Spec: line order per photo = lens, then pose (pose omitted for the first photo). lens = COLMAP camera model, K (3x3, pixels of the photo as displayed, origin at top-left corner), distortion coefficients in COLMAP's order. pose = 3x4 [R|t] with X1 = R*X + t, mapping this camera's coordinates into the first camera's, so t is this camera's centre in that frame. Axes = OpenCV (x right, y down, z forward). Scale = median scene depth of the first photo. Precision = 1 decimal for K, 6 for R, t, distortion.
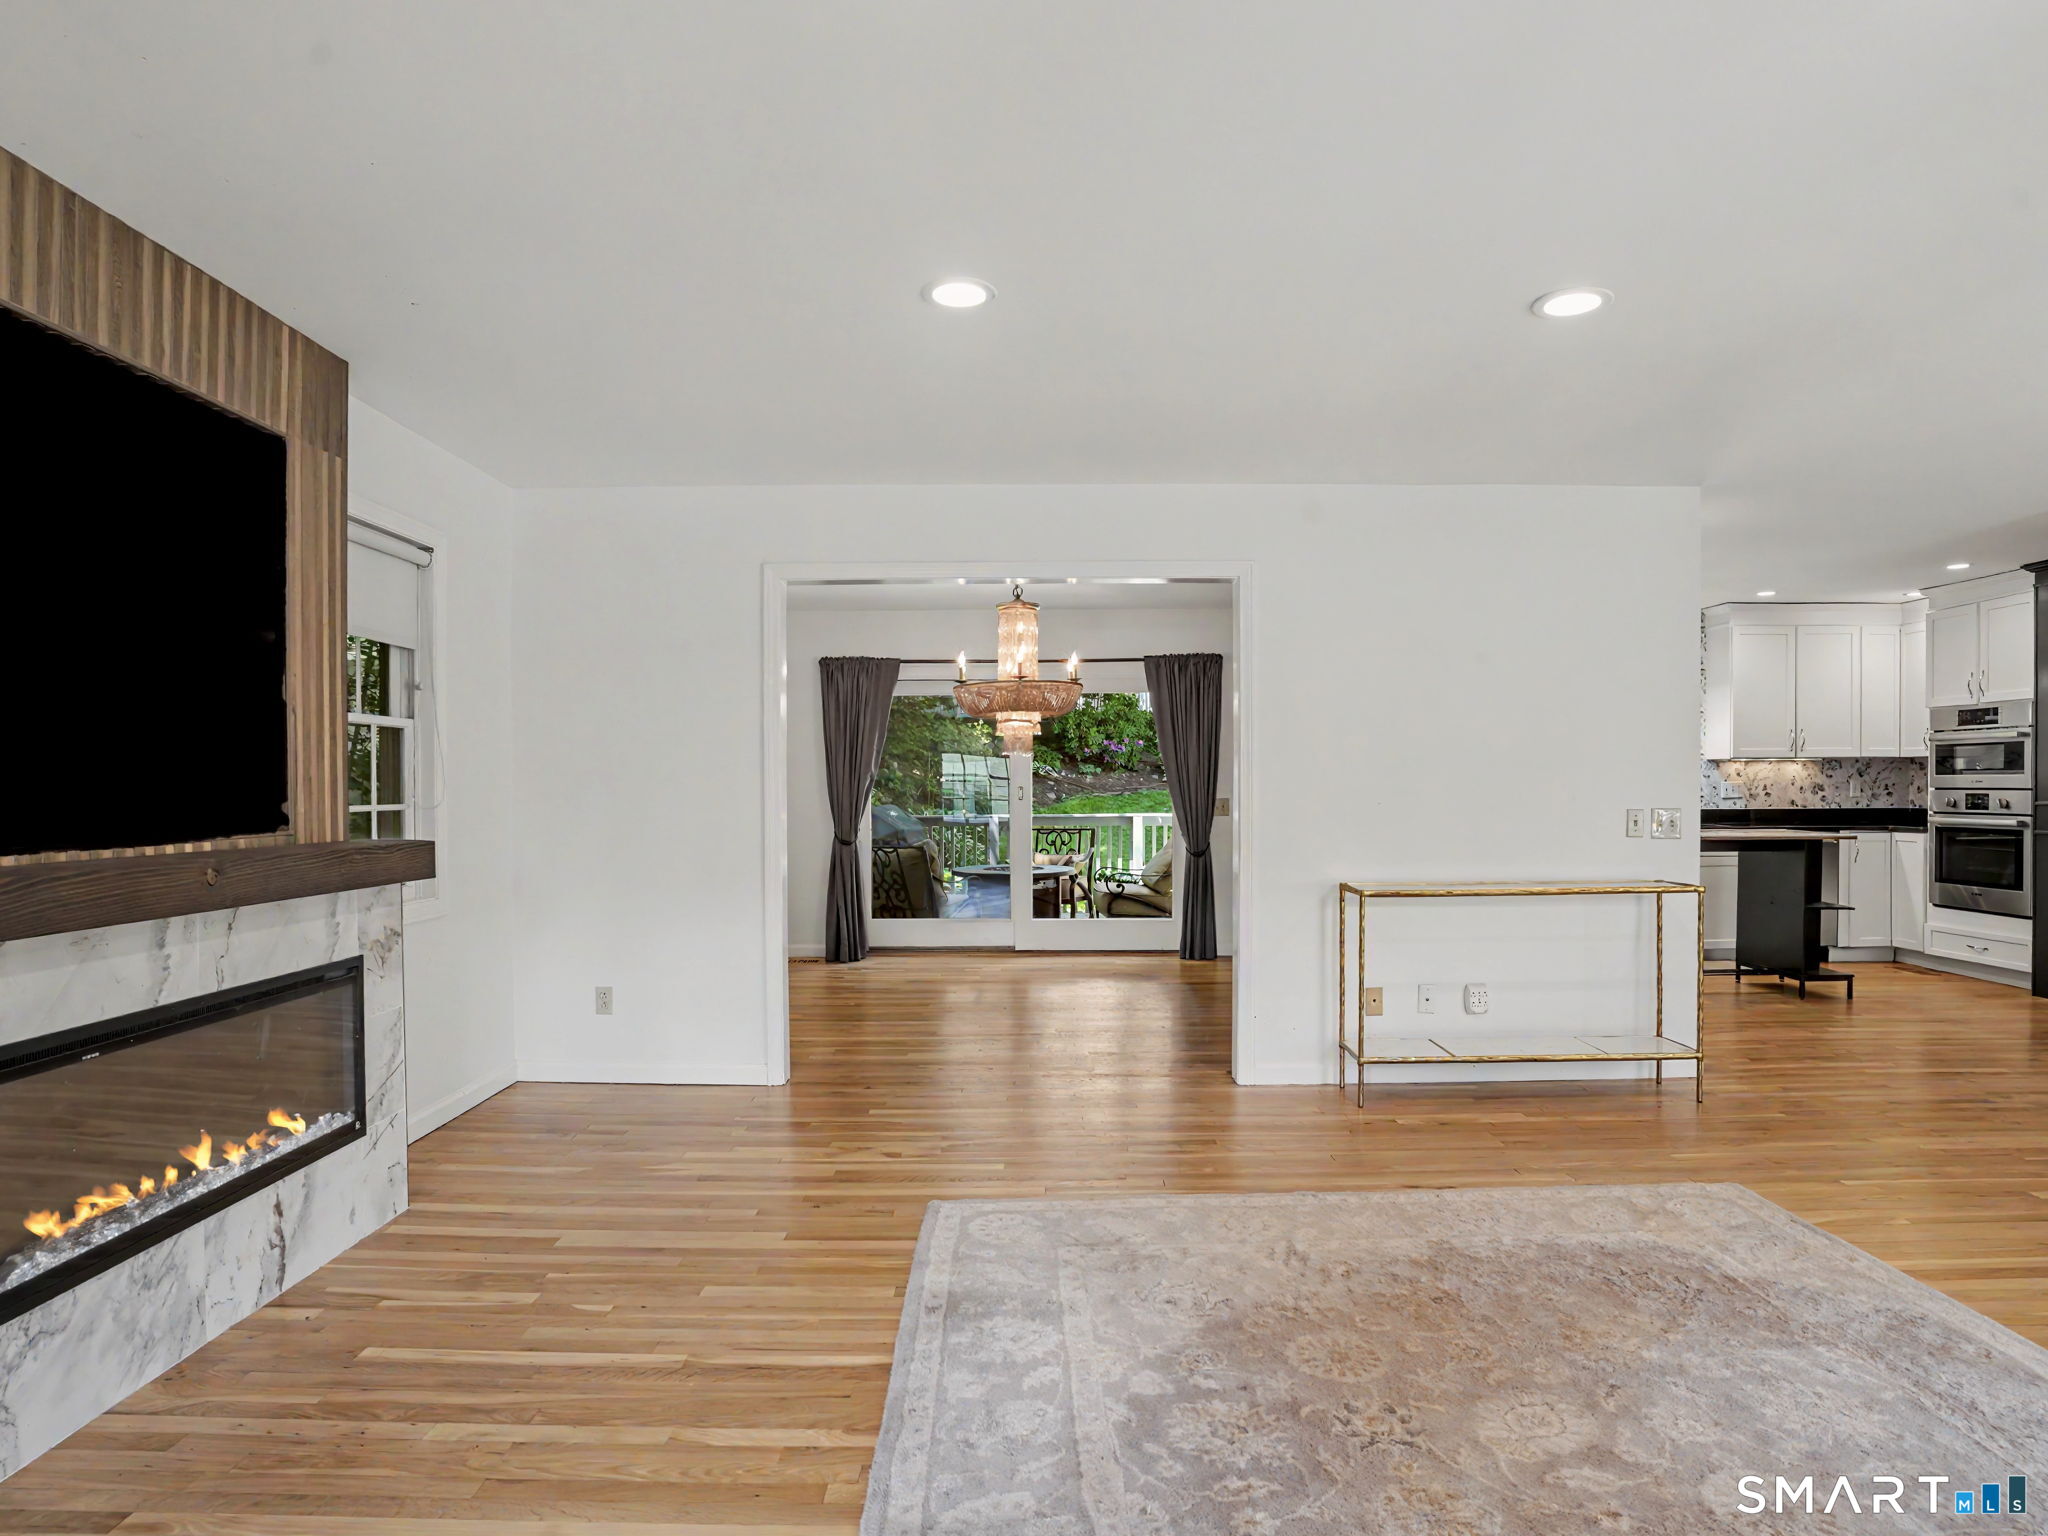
lens RADIAL K [[1125.2, 0, 1021.6], [0, 1125.2, 803.0], [0, 0, 1]] dist [0.000150, 0.000289]
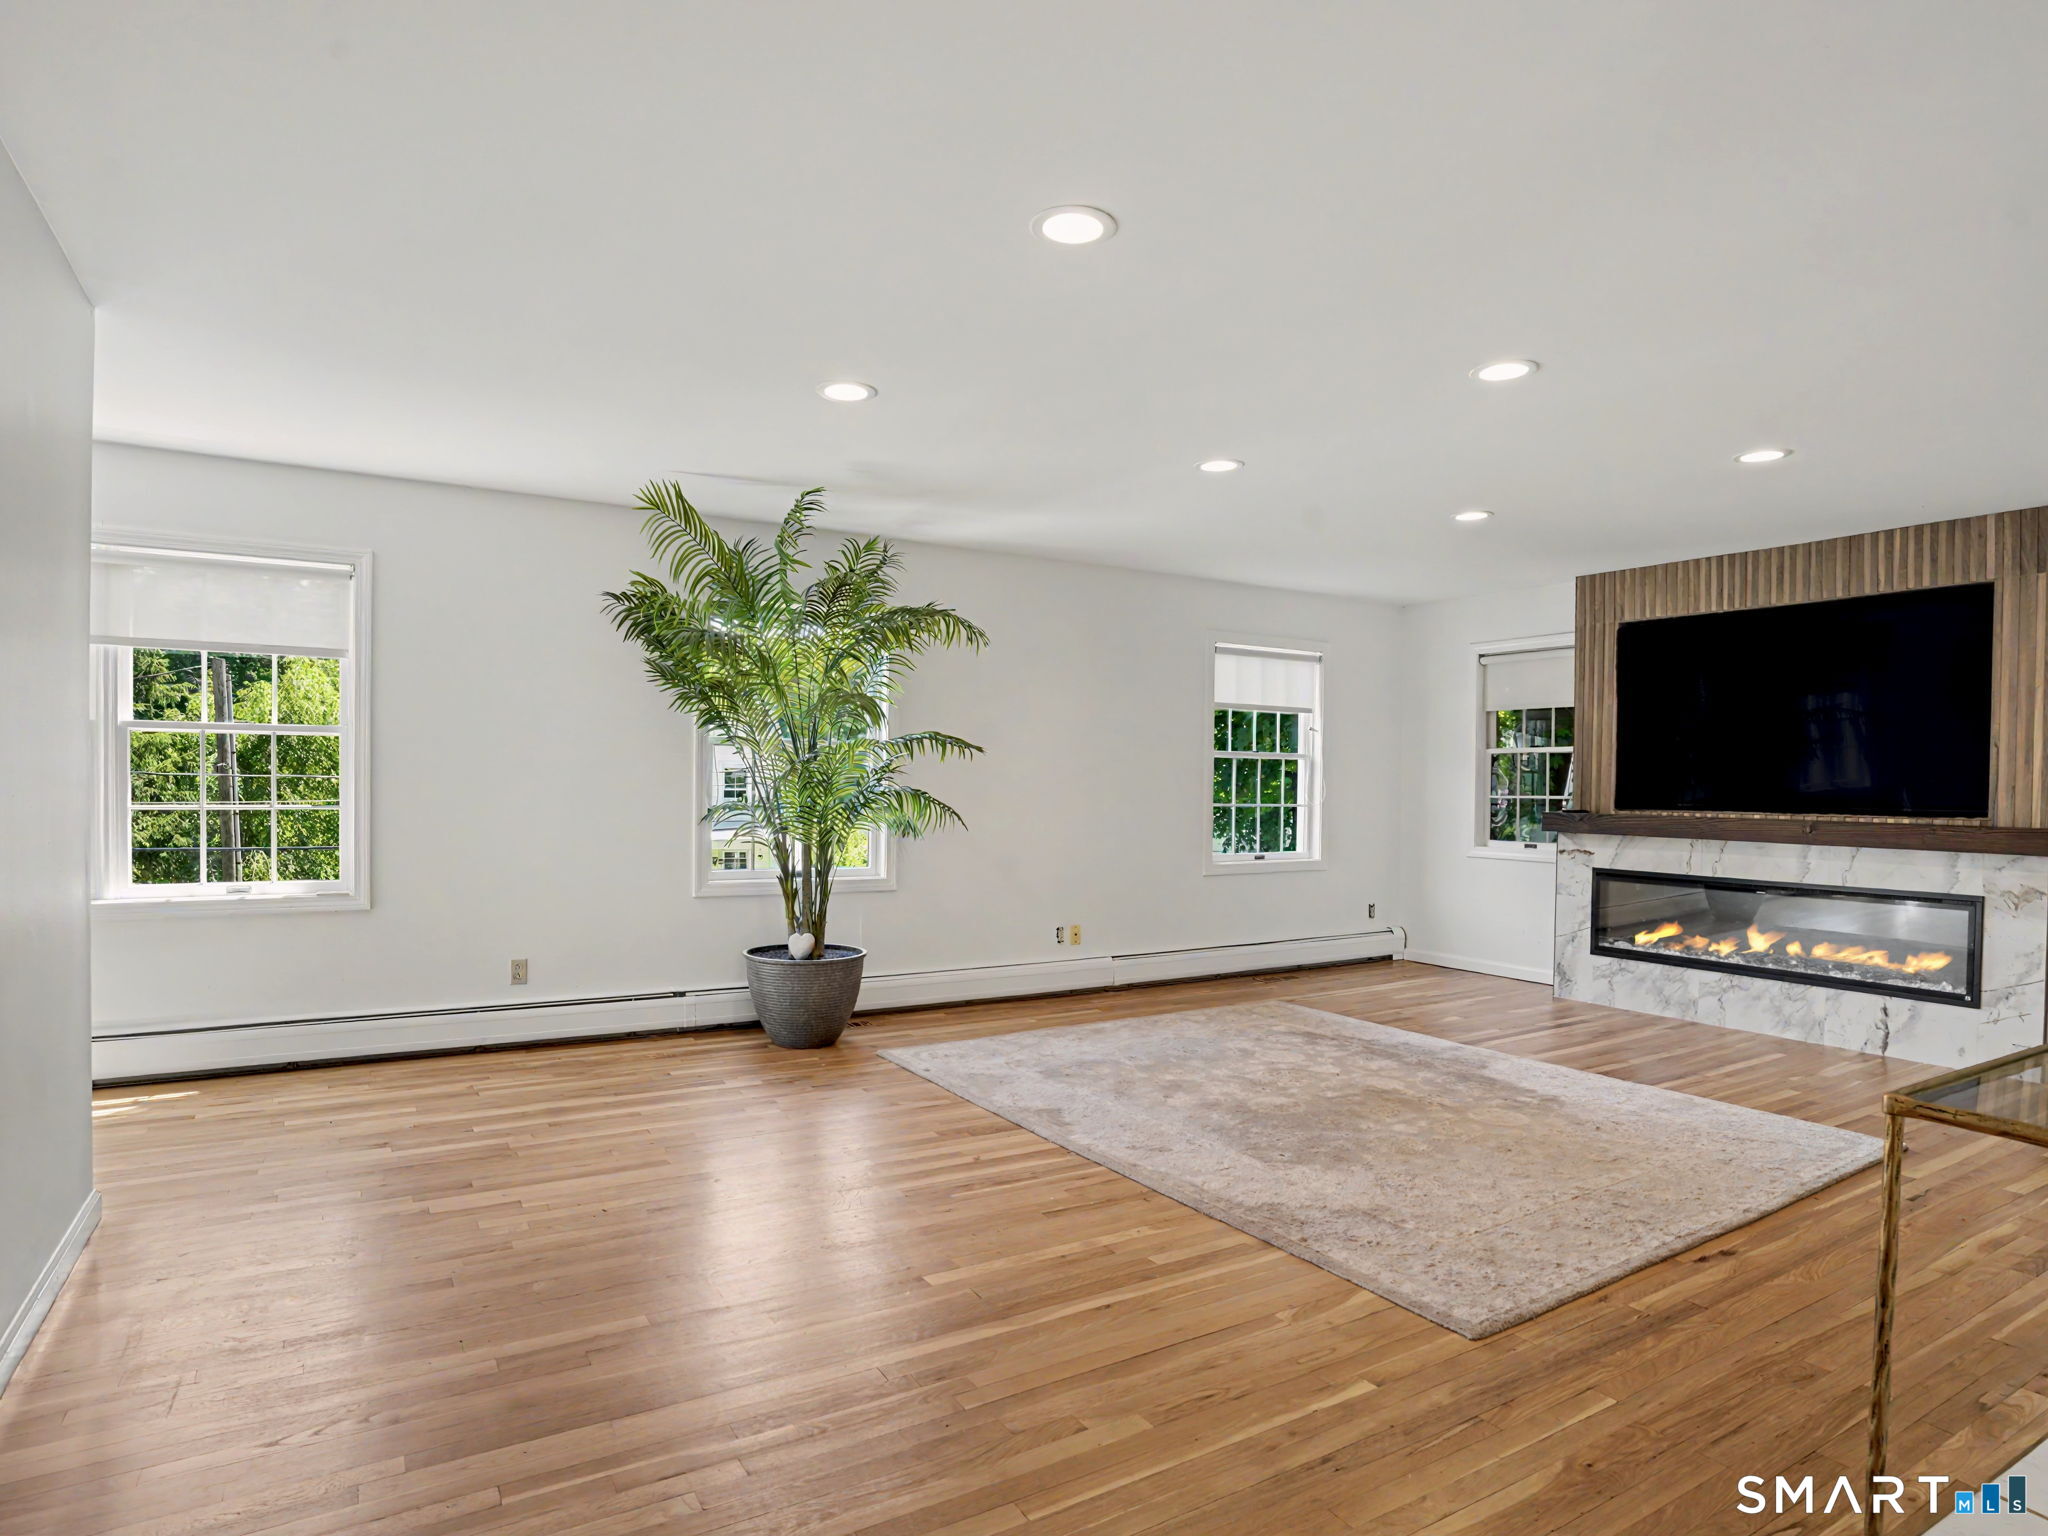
lens RADIAL K [[1125.2, 0, 1021.6], [0, 1125.2, 803.0], [0, 0, 1]] dist [0.000150, 0.000289]
pose [[-0.851188, -0.000399, -0.524860, 1.541265], [-0.016939, 0.999500, 0.026712, -0.017722], [0.524587, 0.031627, -0.850769, 1.789603]]
